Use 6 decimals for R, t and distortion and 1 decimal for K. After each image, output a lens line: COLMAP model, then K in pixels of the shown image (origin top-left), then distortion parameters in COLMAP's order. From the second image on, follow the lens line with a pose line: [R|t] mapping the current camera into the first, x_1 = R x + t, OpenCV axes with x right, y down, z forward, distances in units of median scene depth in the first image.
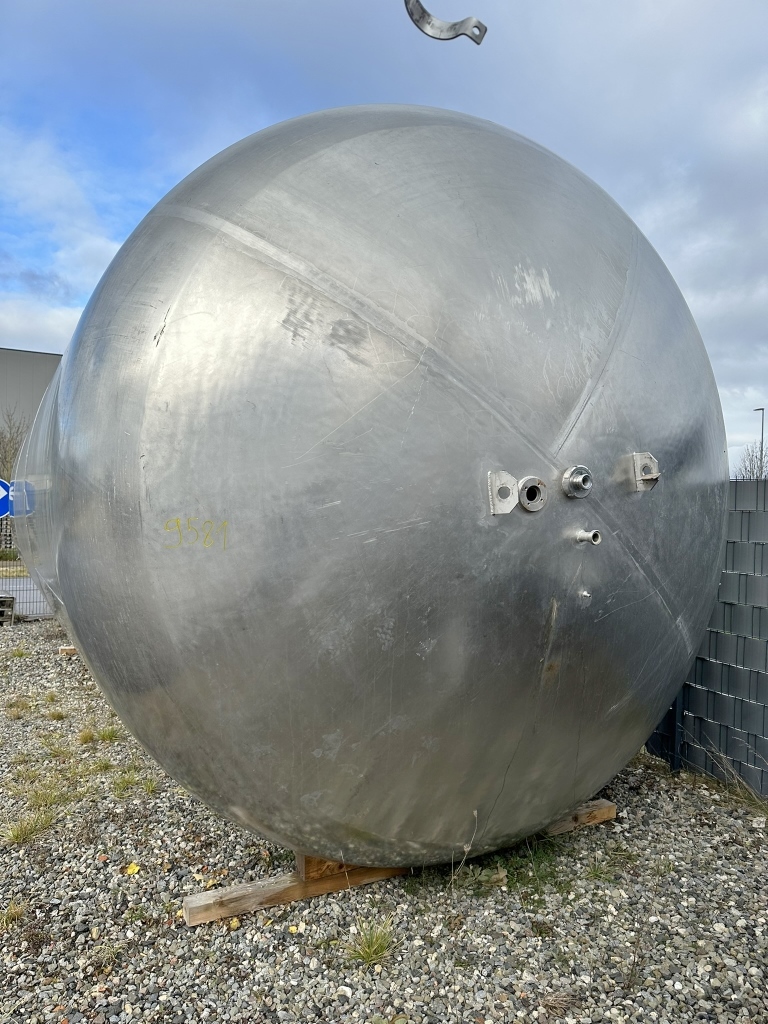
lens RADIAL K [[720.2, 0, 364.2], [0, 720.2, 505.3], [0, 0, 1]] dist [0.083159, -0.113948]
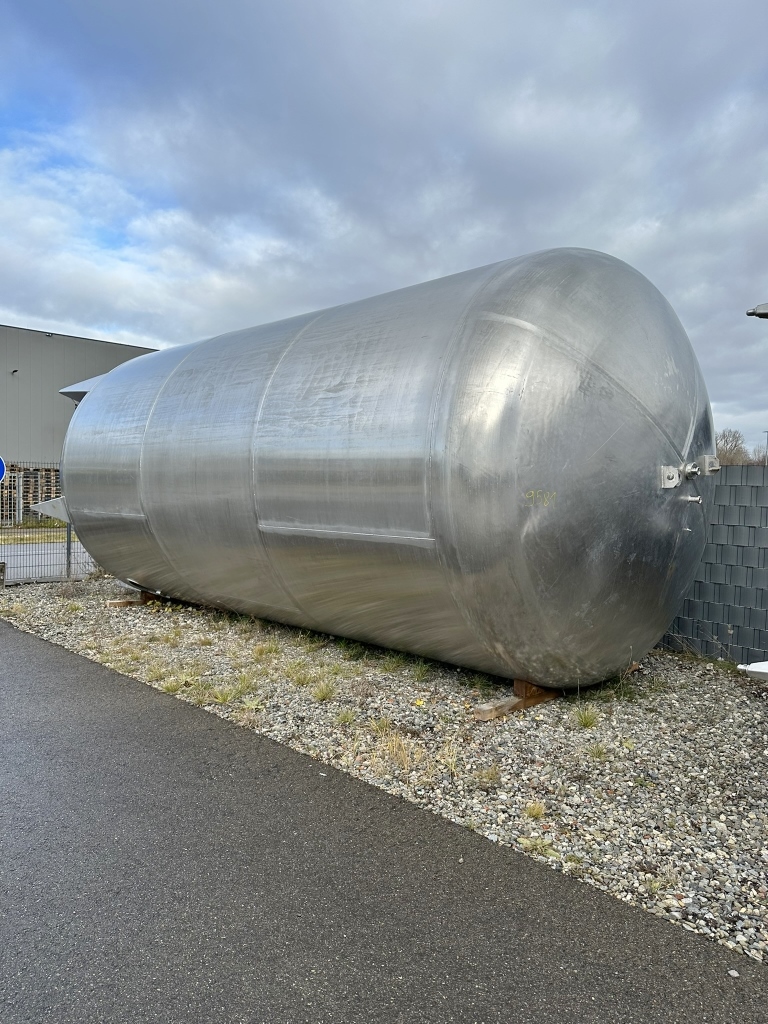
lens RADIAL K [[704.9, 0, 387.5], [0, 704.9, 506.9], [0, 0, 1]] dist [0.072285, -0.108427]
pose [[0.963984, -0.007329, 0.265859, -1.059210], [-0.005226, 0.998905, 0.046485, -0.023295], [-0.265909, -0.046200, 0.962891, -0.655114]]
